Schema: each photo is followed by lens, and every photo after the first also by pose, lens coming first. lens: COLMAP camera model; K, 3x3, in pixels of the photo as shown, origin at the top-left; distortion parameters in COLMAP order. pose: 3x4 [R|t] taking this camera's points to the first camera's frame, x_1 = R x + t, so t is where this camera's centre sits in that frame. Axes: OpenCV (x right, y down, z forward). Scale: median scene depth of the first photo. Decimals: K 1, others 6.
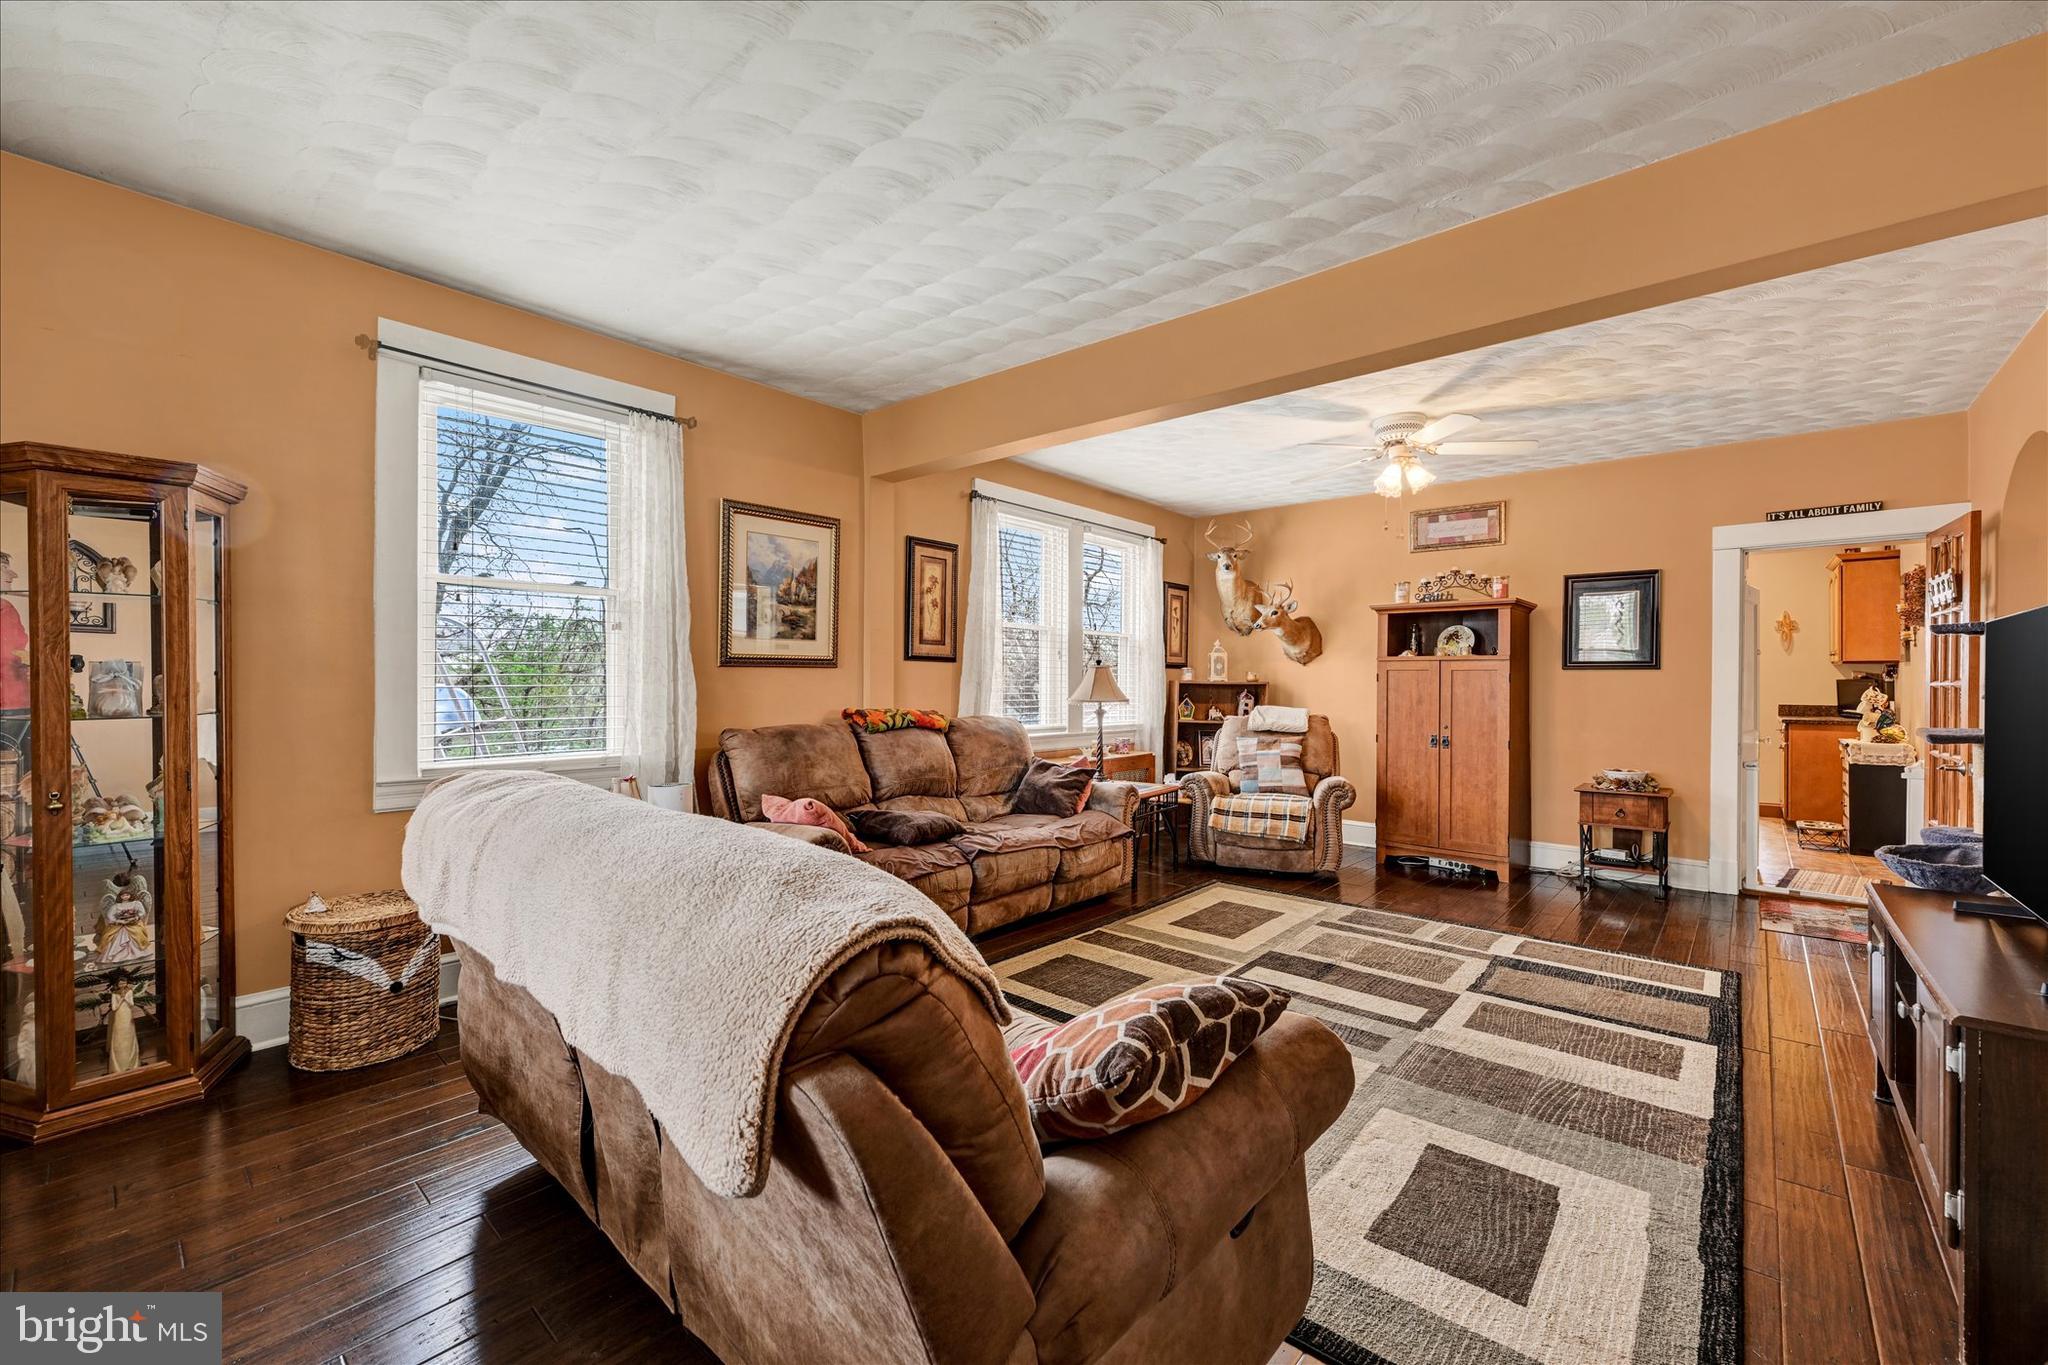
lens RADIAL K [[826.8, 0, 1021.7], [0, 826.8, 683.7], [0, 0, 1]] dist [-0.001640, 0.000614]
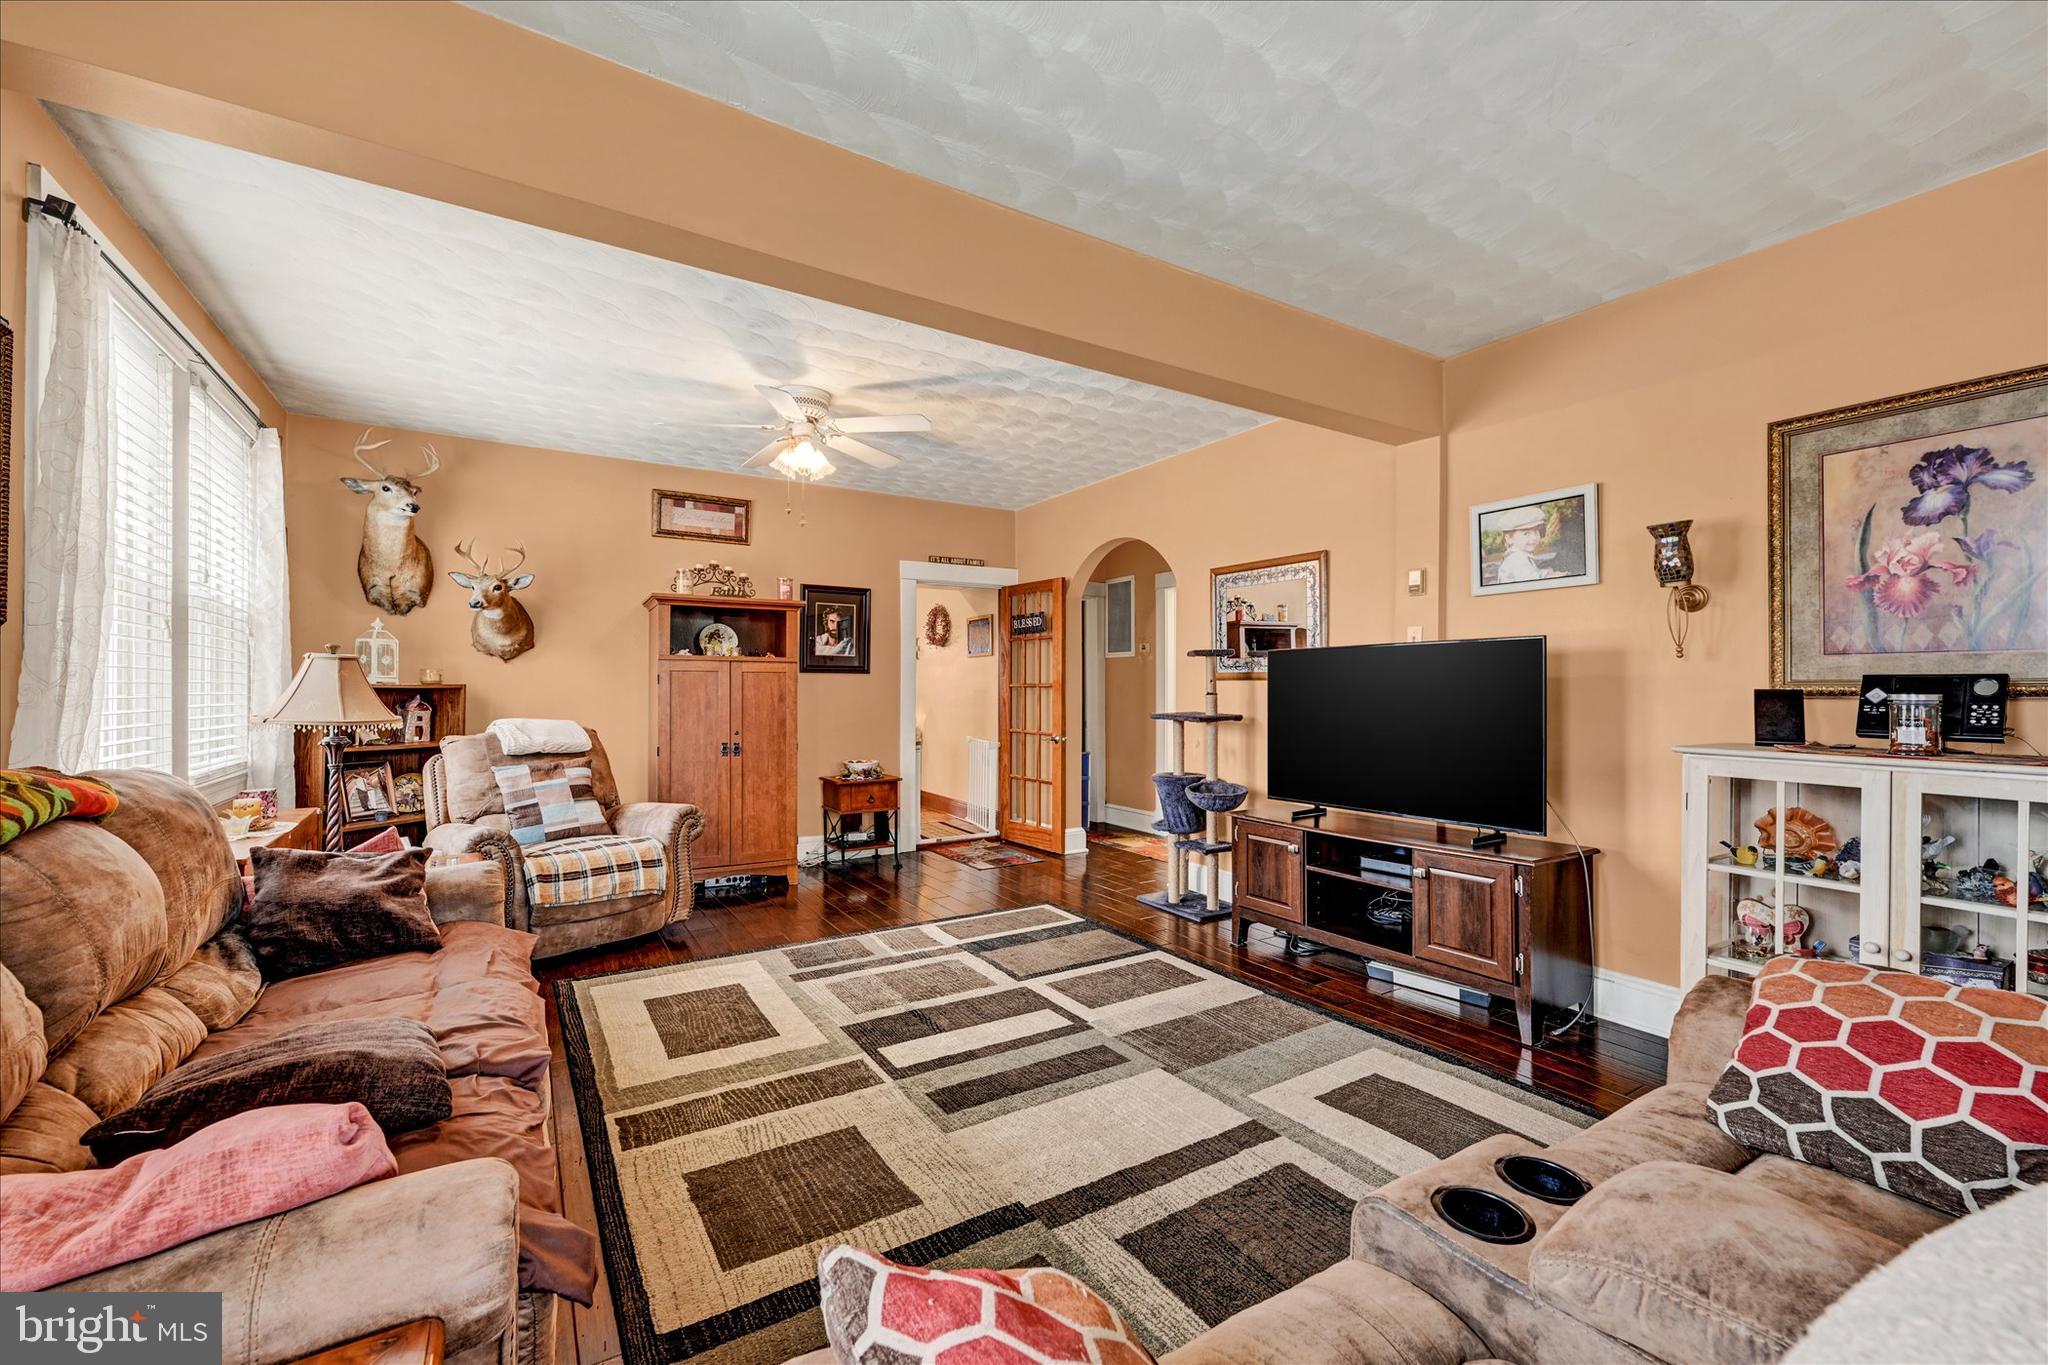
lens RADIAL K [[828.1, 0, 1019.4], [0, 828.1, 684.2], [0, 0, 1]] dist [0.002063, 0.000121]
pose [[0.299883, -0.001651, 0.953975, -0.359220], [0.003013, 0.999995, 0.000783, -0.002711], [-0.953971, 0.002639, 0.299886, 0.541925]]
